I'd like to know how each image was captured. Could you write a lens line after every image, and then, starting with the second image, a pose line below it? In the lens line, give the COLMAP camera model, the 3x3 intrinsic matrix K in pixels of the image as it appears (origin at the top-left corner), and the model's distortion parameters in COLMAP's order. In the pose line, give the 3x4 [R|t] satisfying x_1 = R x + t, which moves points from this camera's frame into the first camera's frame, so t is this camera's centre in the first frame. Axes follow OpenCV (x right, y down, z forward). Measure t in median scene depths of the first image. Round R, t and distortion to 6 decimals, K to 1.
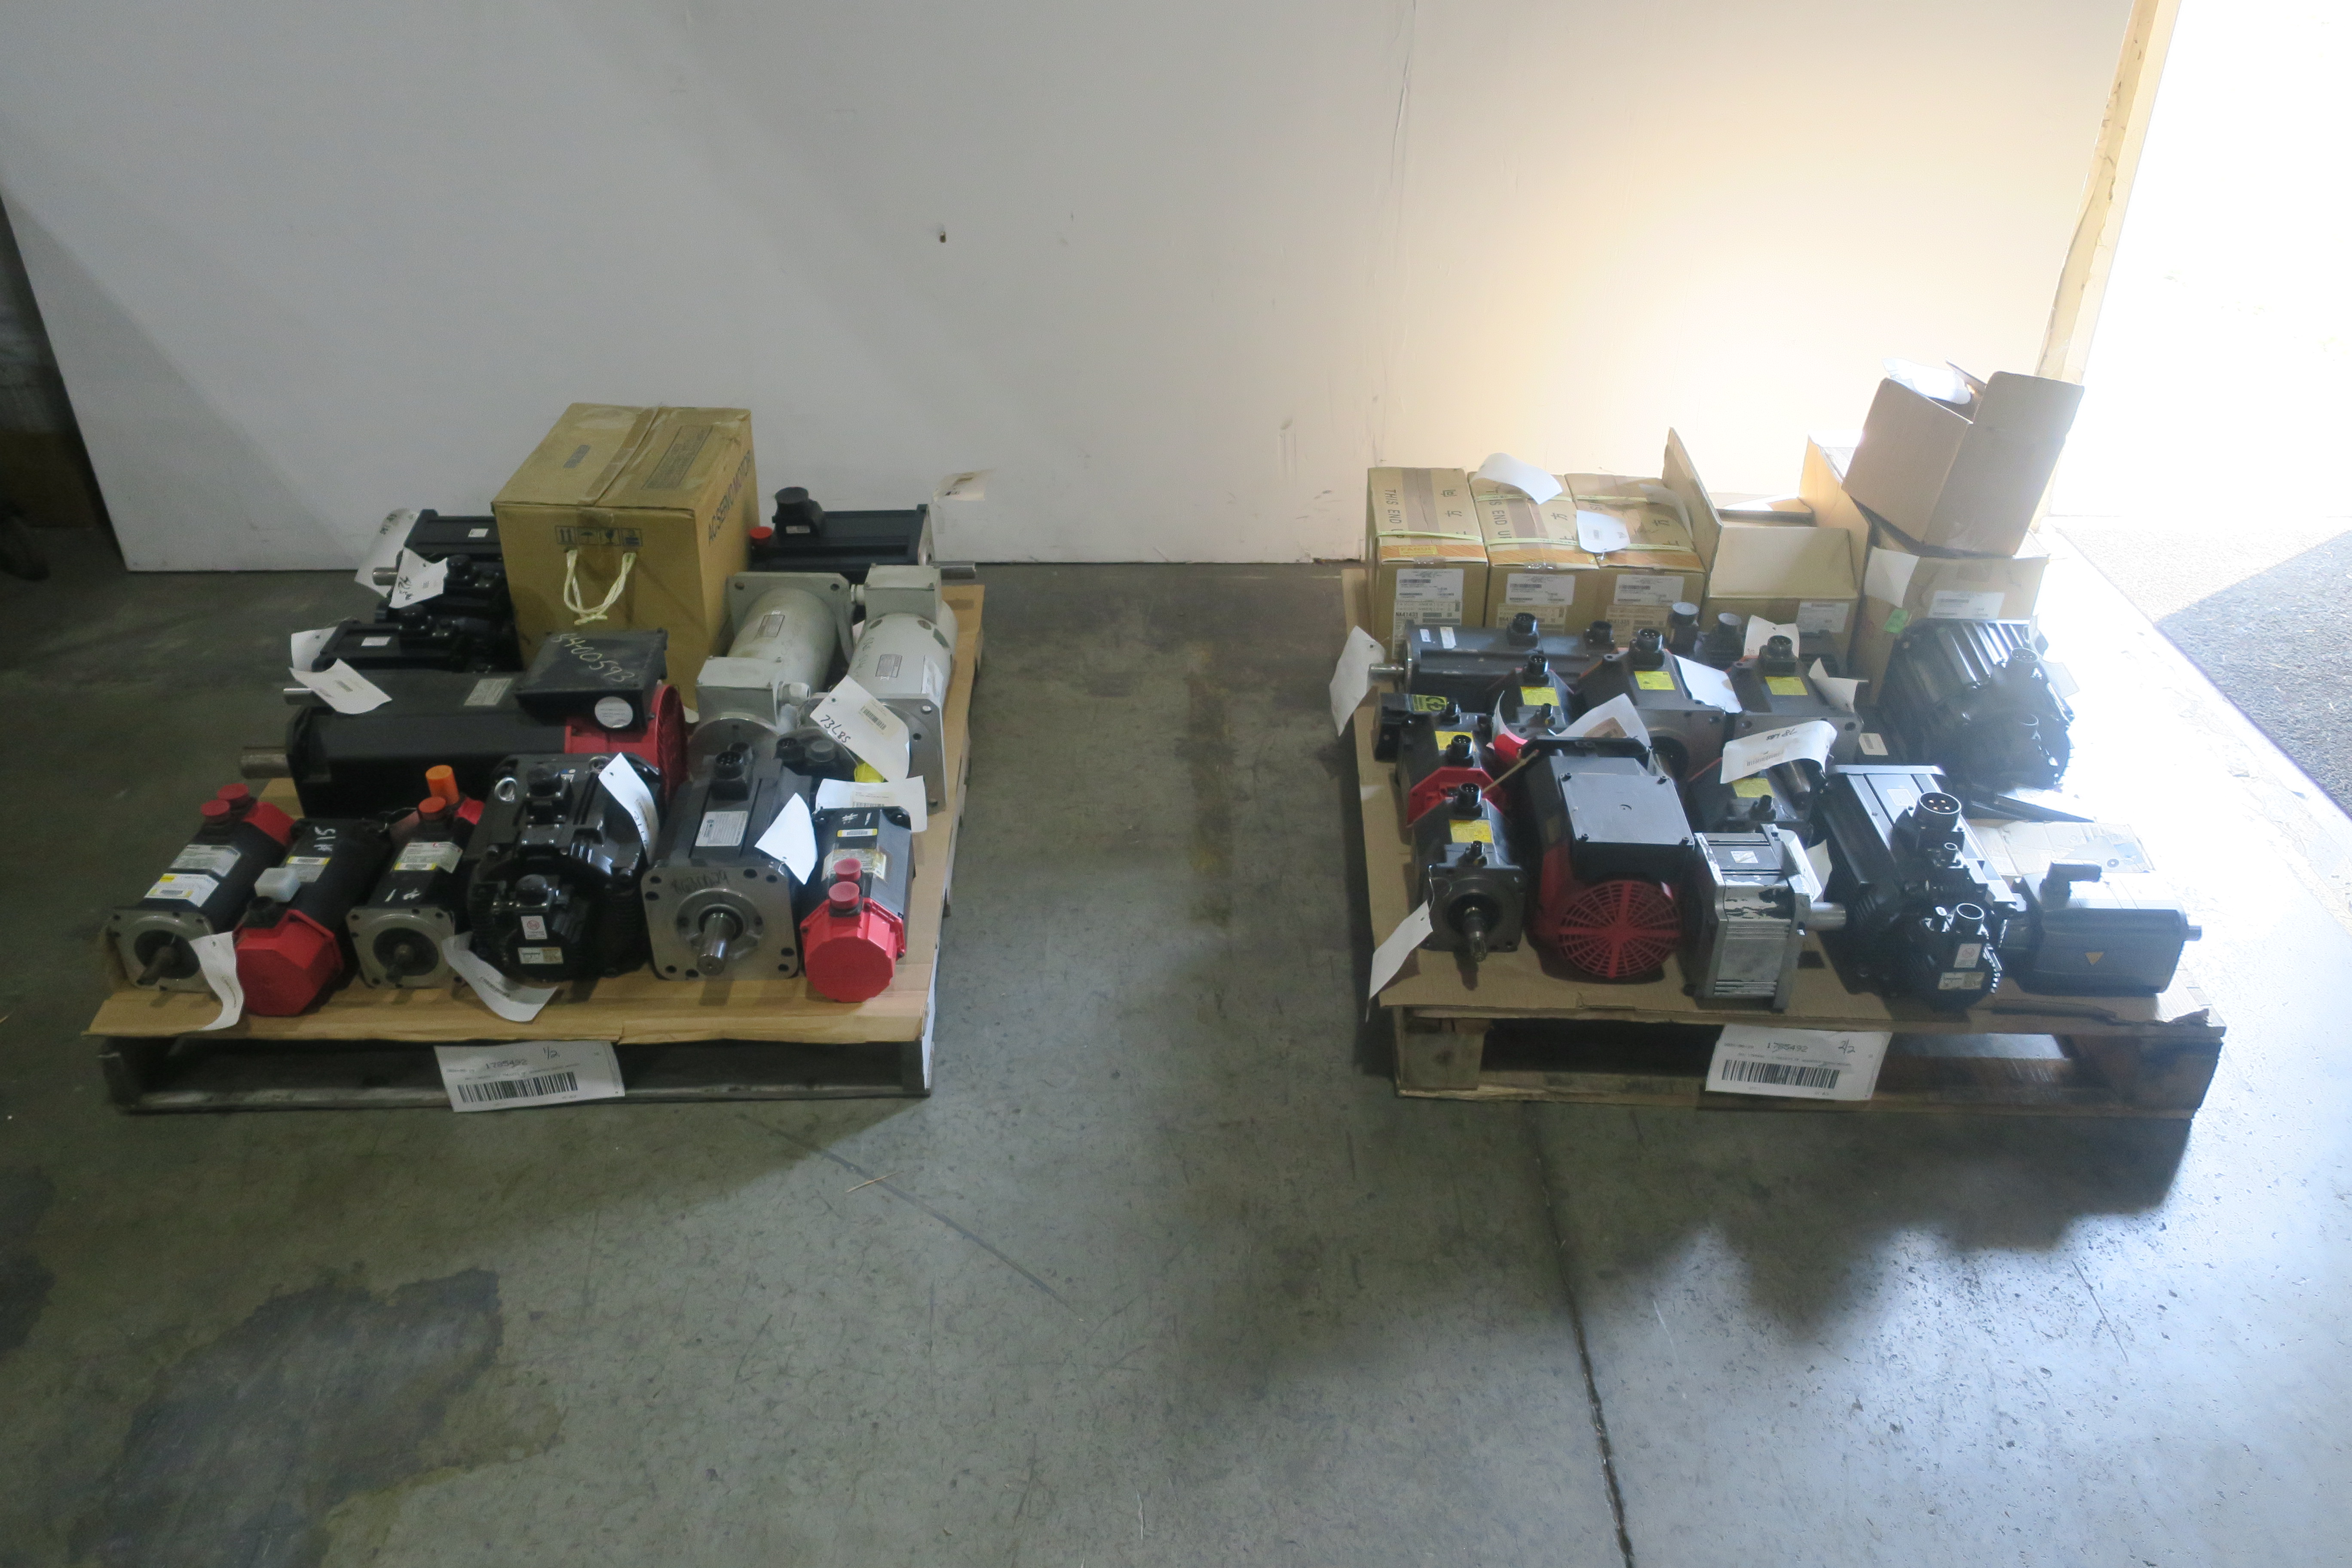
lens RADIAL K [[1851.0, 0, 1176.6], [0, 1851.0, 788.9], [0, 0, 1]] dist [-0.004030, -0.000294]
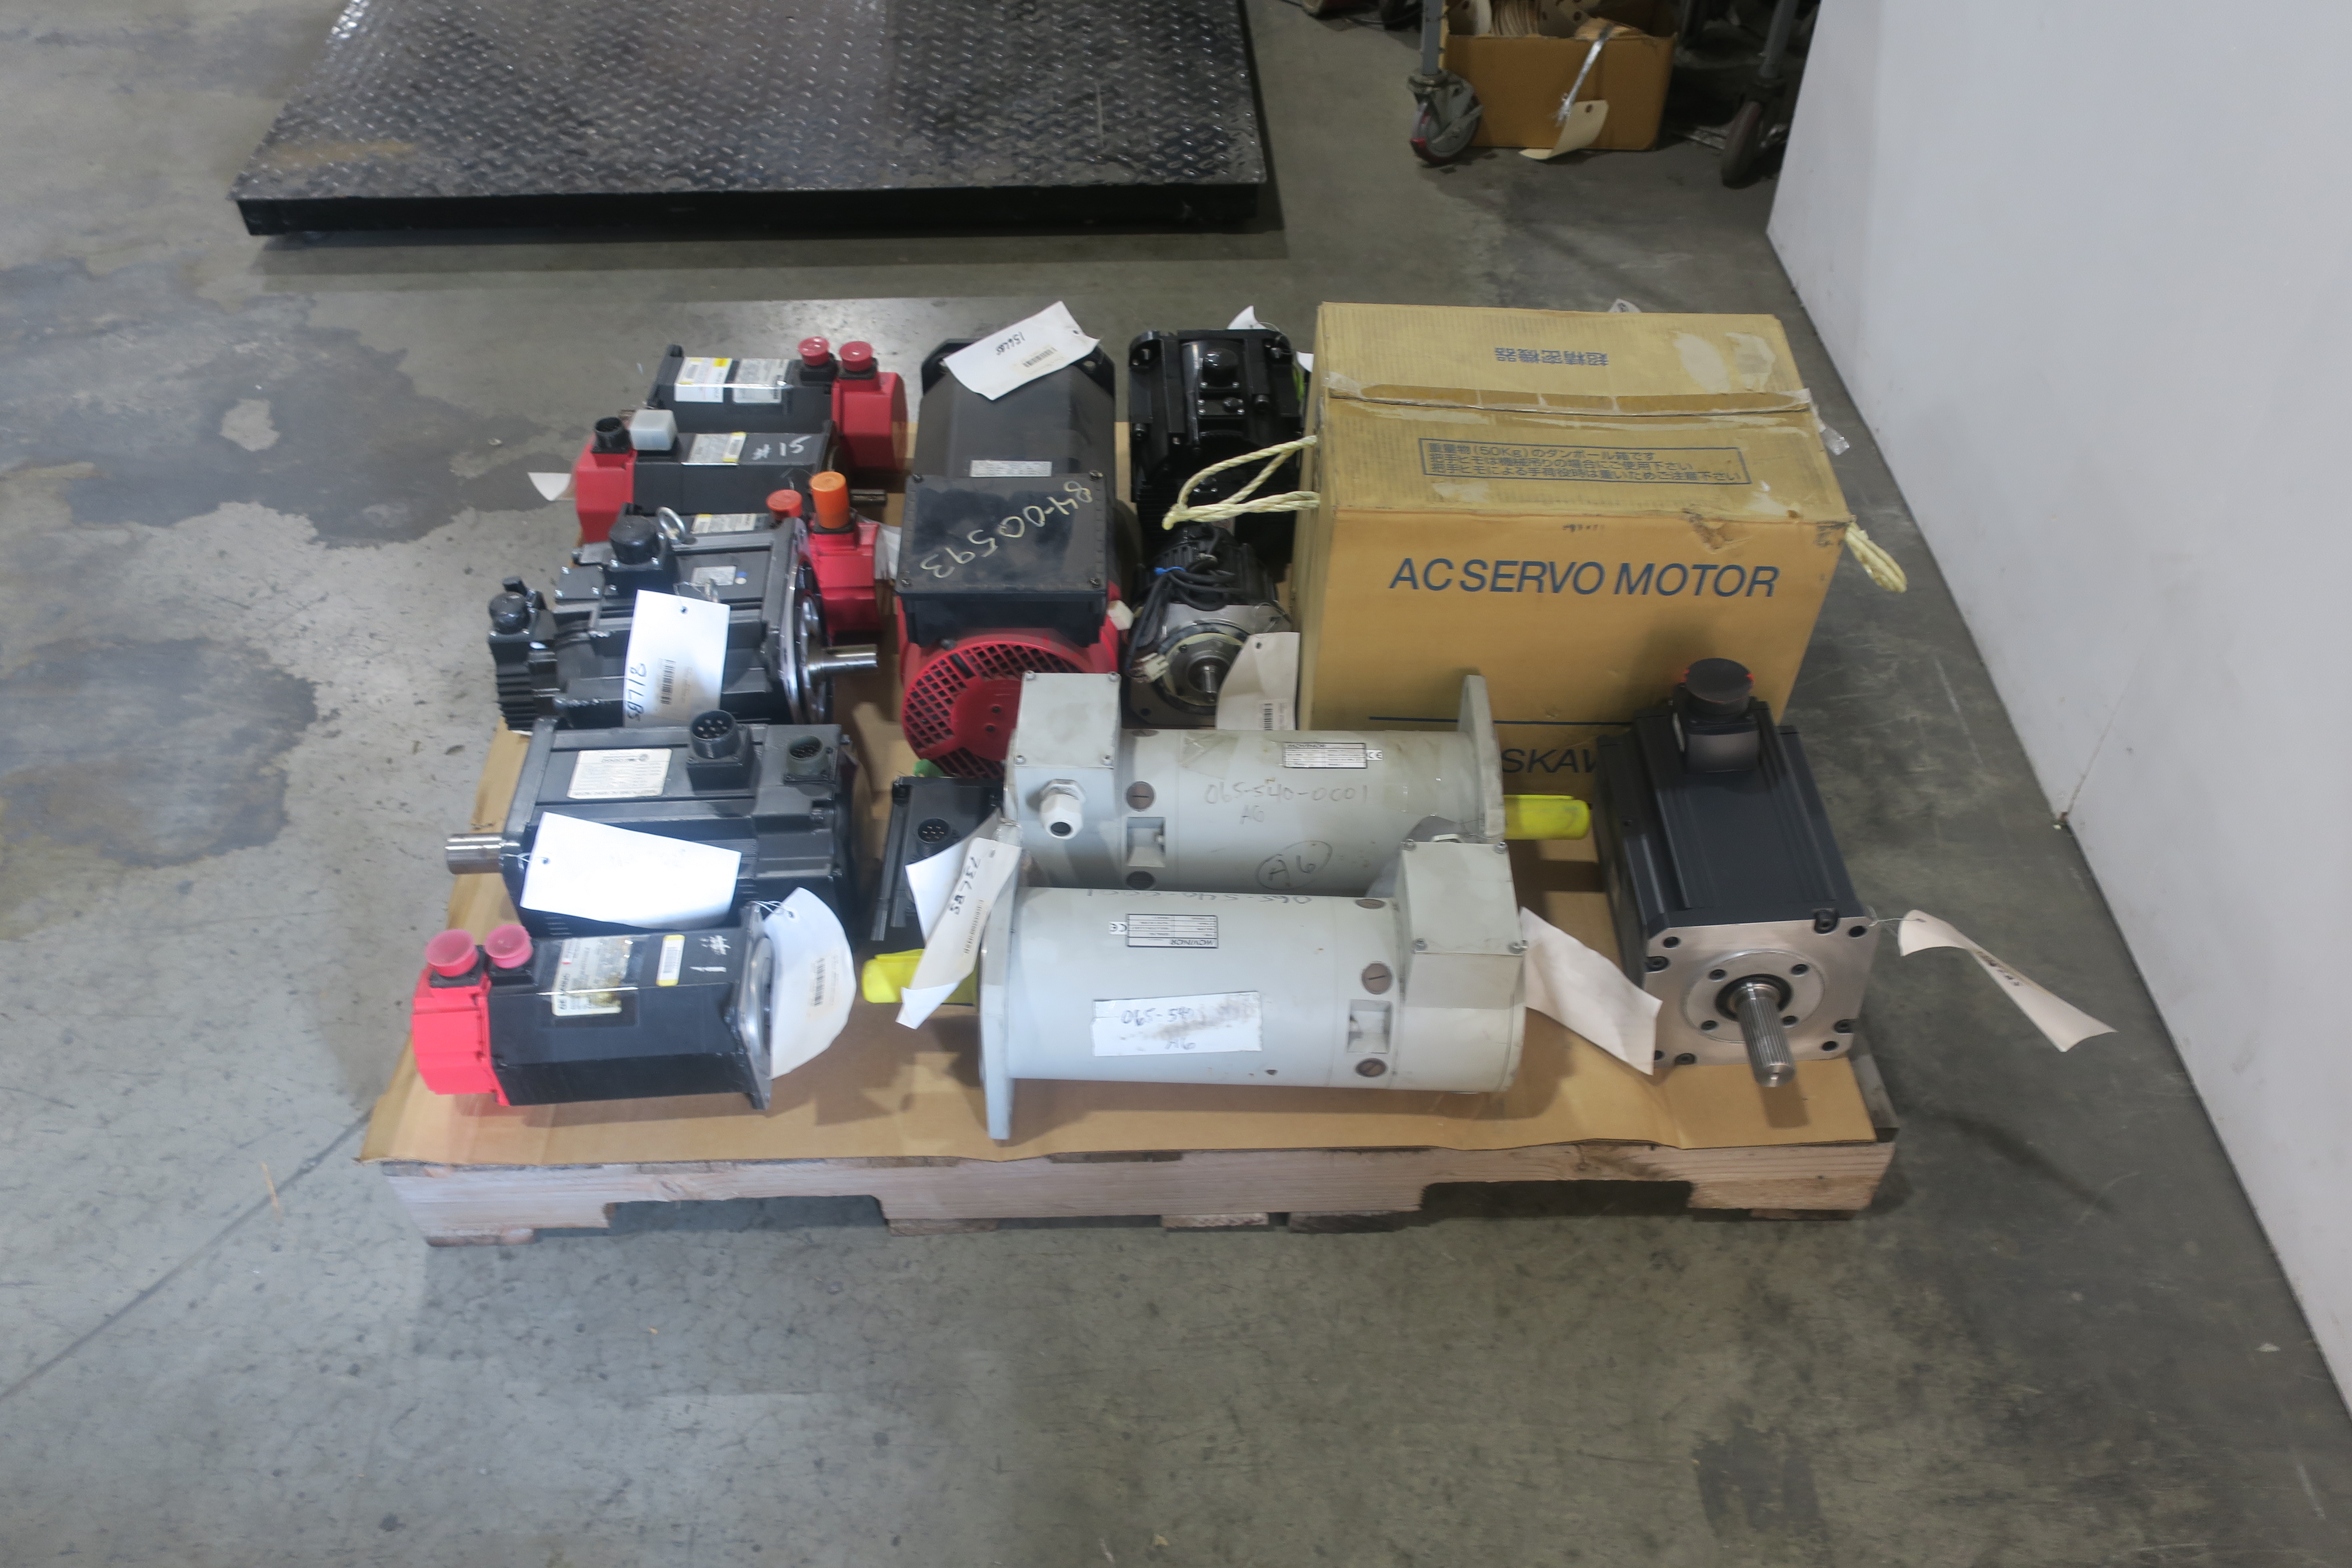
lens RADIAL K [[1851.0, 0, 1178.0], [0, 1851.0, 776.4], [0, 0, 1]] dist [-0.004030, -0.000294]
pose [[-0.004946, 0.705123, -0.709068, 0.197549], [-0.550960, 0.589822, 0.590384, -0.432432], [0.834517, 0.393588, 0.385577, 0.836727]]
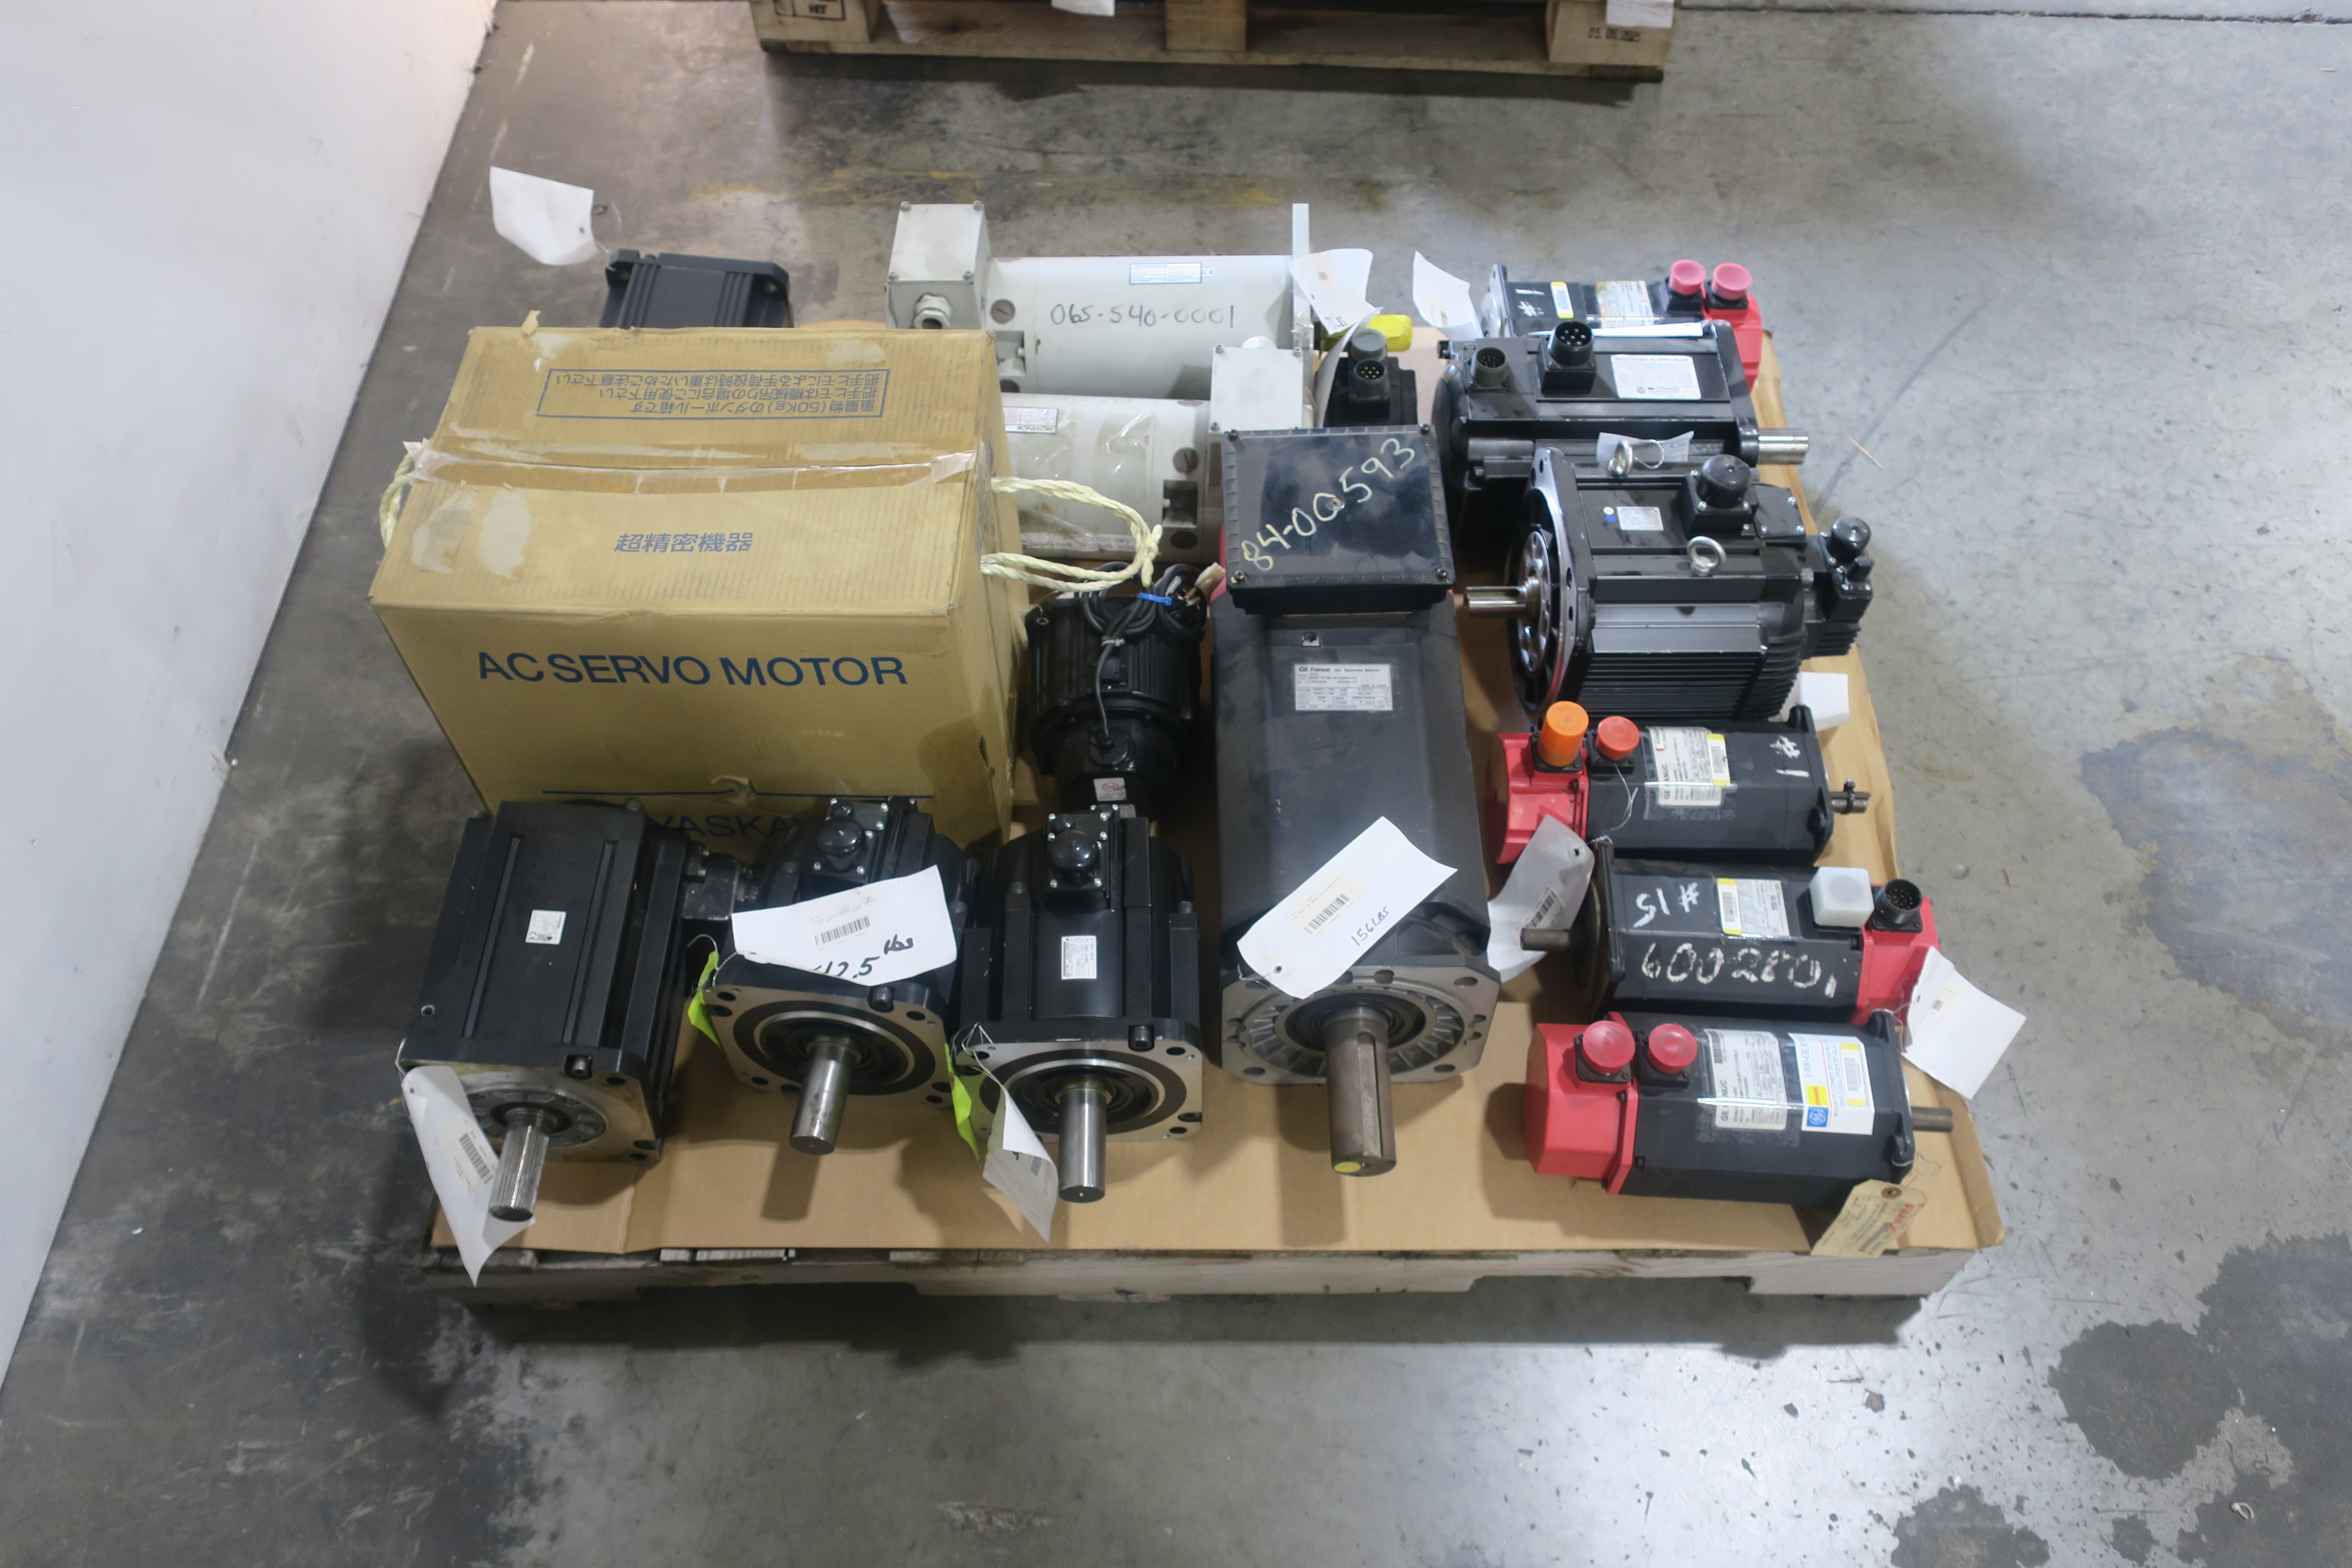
lens RADIAL K [[1851.0, 0, 1177.9], [0, 1851.0, 784.1], [0, 0, 1]] dist [-0.004030, -0.000294]
pose [[0.028144, -0.833601, 0.551650, -0.720222], [0.547103, 0.474717, 0.689436, -0.464769], [-0.836592, 0.282406, 0.469425, 0.788999]]
